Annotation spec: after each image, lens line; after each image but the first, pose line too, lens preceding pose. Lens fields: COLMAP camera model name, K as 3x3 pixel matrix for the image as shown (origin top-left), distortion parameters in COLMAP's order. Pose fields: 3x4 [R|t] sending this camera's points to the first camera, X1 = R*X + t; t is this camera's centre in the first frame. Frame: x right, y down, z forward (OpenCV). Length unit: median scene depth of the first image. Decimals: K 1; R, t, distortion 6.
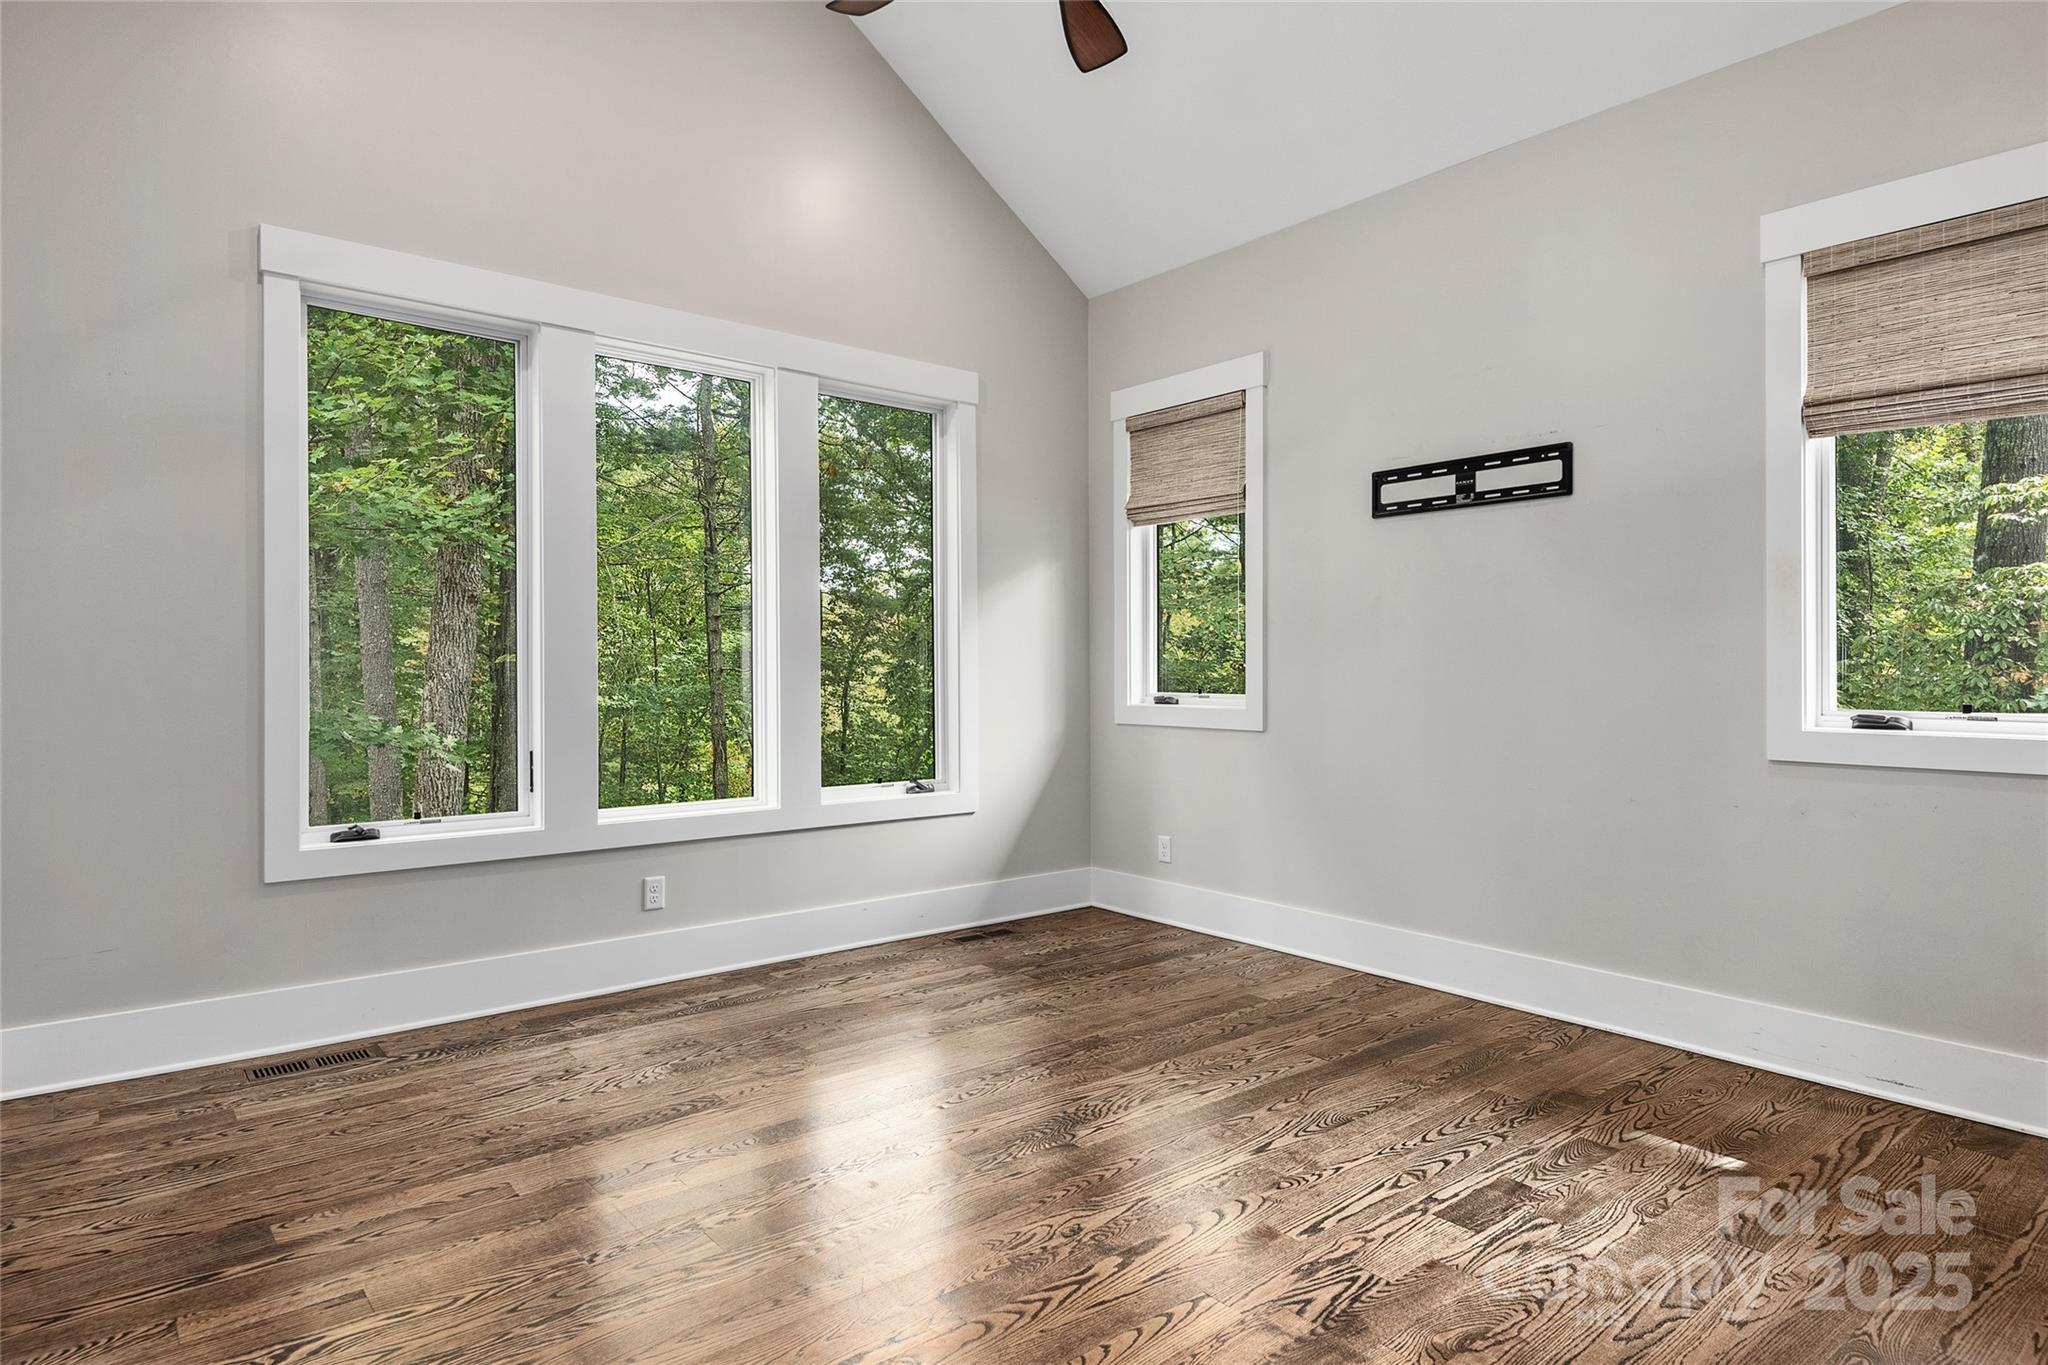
lens RADIAL K [[1137.9, 0, 1016.9], [0, 1137.9, 684.3], [0, 0, 1]] dist [0.025095, -0.019174]
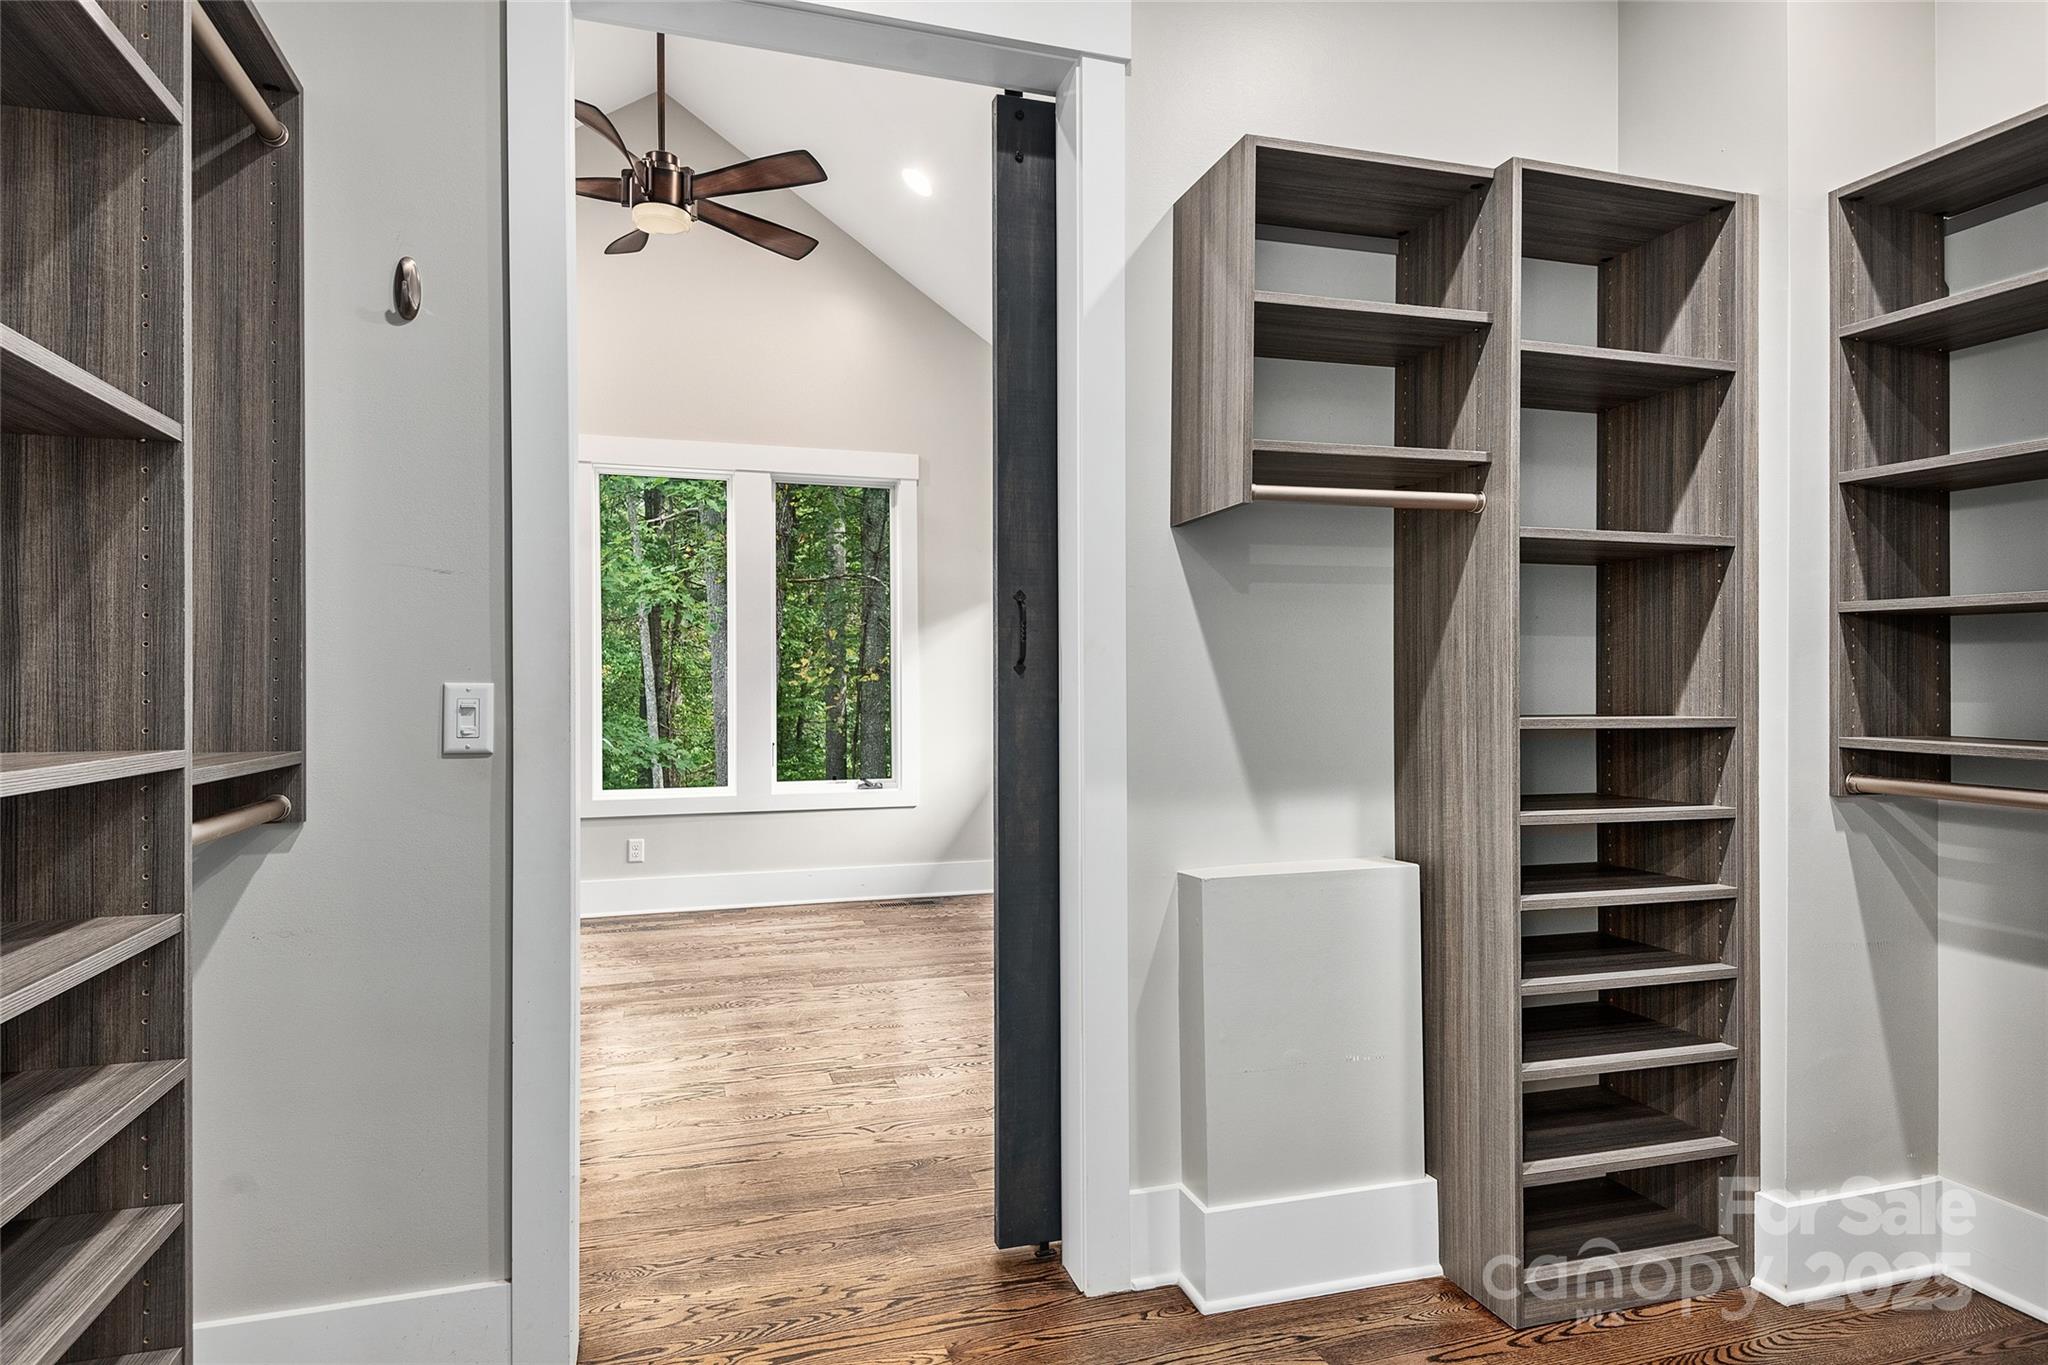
lens RADIAL K [[1137.9, 0, 1035.5], [0, 1137.9, 689.5], [0, 0, 1]] dist [0.025095, -0.019174]
pose [[0.933981, -0.002254, -0.357315, 0.669345], [-0.003108, 0.999891, -0.014432, 0.003063], [0.357309, 0.014589, 0.933872, -0.145711]]
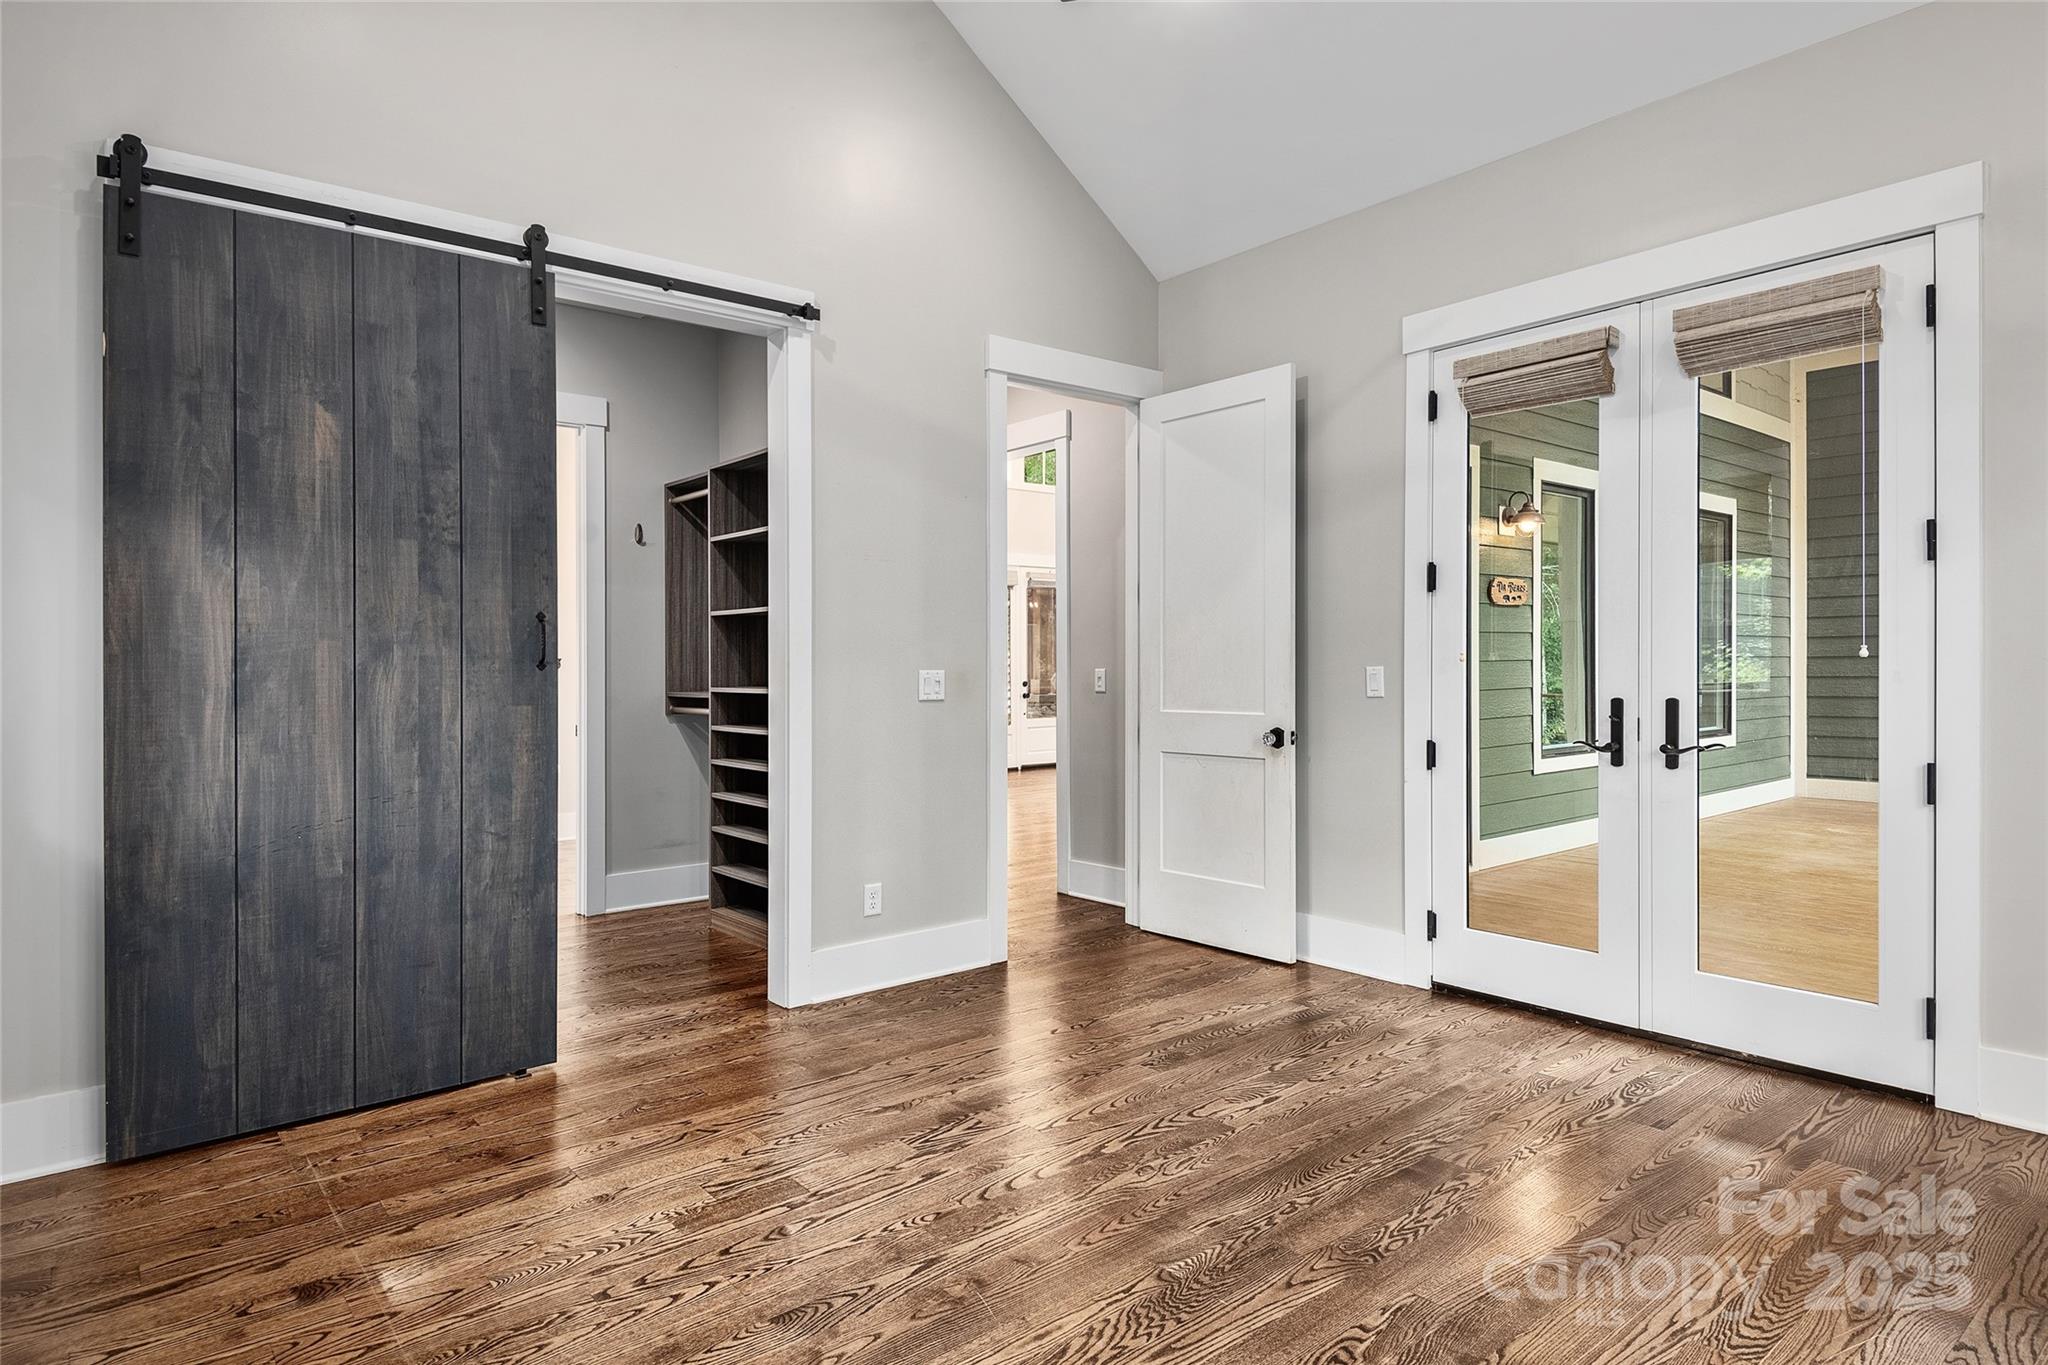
lens RADIAL K [[1137.9, 0, 1020.9], [0, 1137.9, 670.6], [0, 0, 1]] dist [0.025095, -0.019174]
pose [[-0.999907, 0.008865, -0.010357, 0.104079], [0.008662, 0.999772, 0.019493, -0.024812], [0.010528, 0.019402, -0.999756, 1.239426]]
